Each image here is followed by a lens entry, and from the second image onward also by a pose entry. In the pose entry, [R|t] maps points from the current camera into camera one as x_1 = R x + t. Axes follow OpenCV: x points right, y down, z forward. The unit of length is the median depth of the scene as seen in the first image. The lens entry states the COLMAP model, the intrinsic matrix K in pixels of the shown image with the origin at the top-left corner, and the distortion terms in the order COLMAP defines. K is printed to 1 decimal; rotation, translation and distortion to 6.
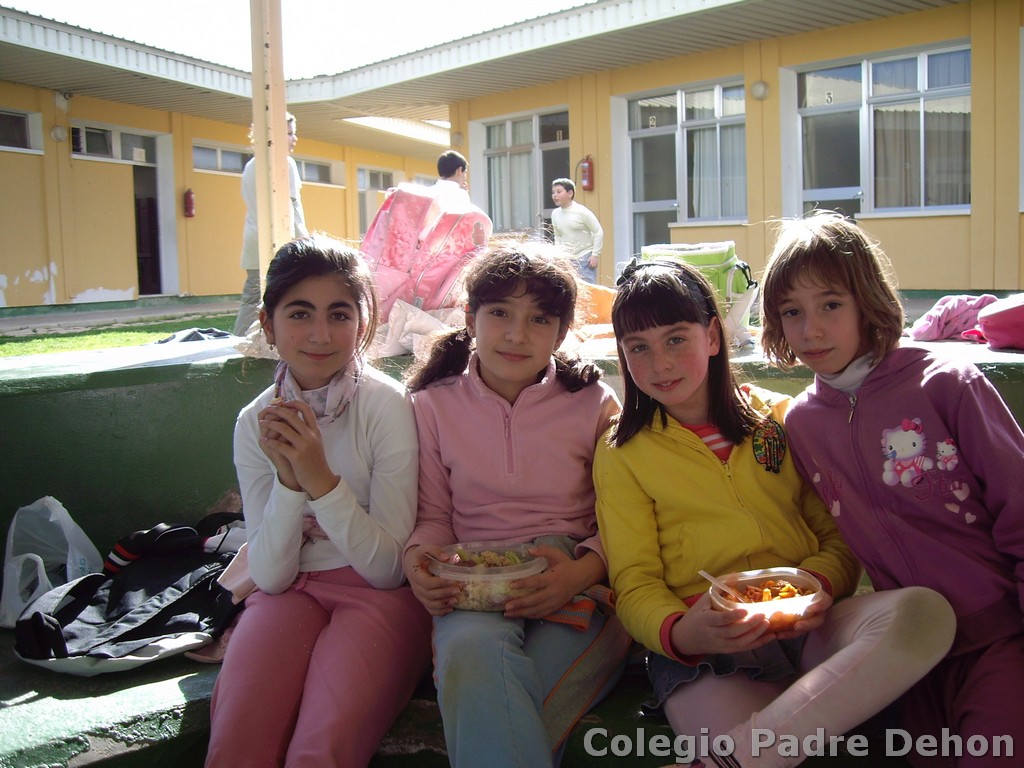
lens RADIAL K [[1140.4, 0, 514.6], [0, 1140.4, 385.4], [0, 0, 1]] dist [-0.245703, 0.320425]
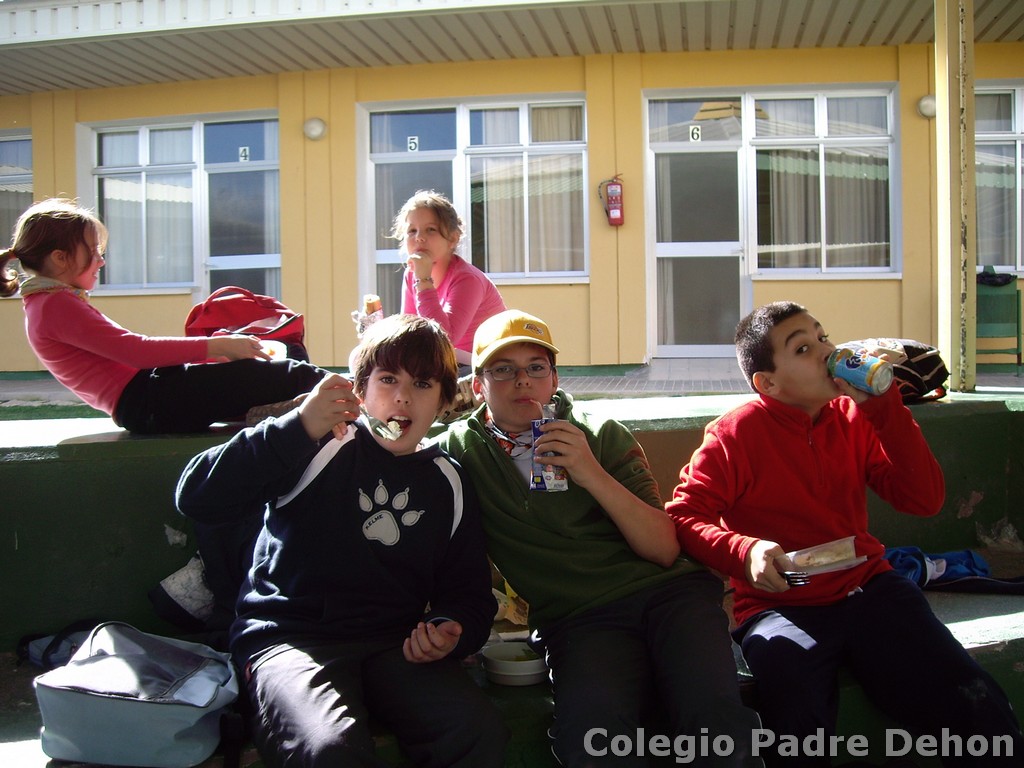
lens RADIAL K [[1140.4, 0, 514.6], [0, 1140.4, 385.4], [0, 0, 1]] dist [-0.245703, 0.320425]
pose [[0.750634, -0.024320, 0.660271, -0.273521], [0.069839, 0.996644, -0.042688, -0.034665], [-0.657017, 0.078156, 0.749813, 0.355698]]
